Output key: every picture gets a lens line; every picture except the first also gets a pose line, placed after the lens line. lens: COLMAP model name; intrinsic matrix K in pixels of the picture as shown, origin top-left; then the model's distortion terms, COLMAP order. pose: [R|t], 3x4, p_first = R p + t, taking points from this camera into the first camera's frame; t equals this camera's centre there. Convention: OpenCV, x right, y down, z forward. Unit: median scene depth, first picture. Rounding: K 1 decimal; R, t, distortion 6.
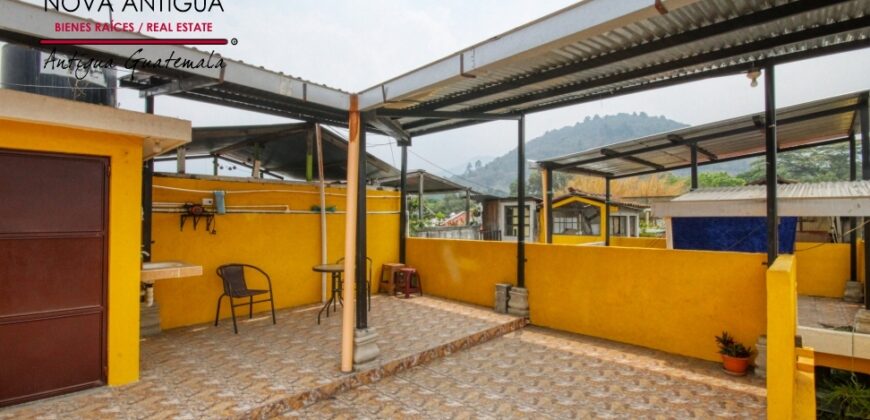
lens RADIAL K [[411.8, 0, 435.9], [0, 411.8, 214.8], [0, 0, 1]] dist [-0.001896, -0.000105]
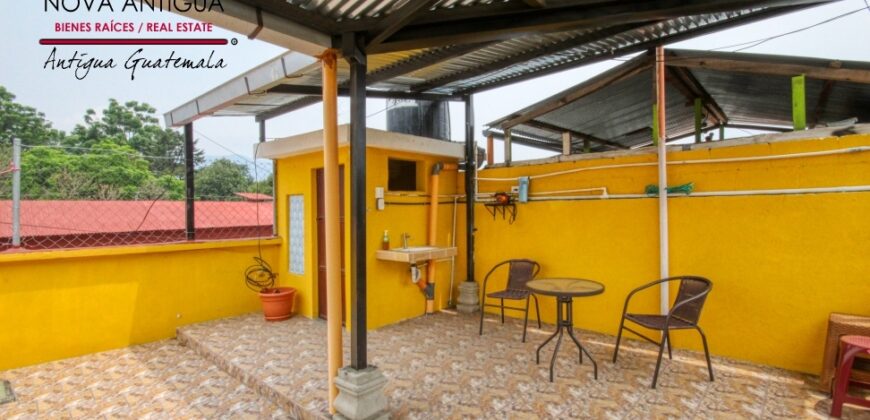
lens RADIAL K [[411.8, 0, 435.7], [0, 411.8, 203.9], [0, 0, 1]] dist [-0.001896, -0.000105]
pose [[0.013946, -0.001430, -0.999902, 0.385252], [0.030726, 0.999527, -0.001001, -0.003685], [0.999431, -0.030709, 0.013983, 0.806606]]
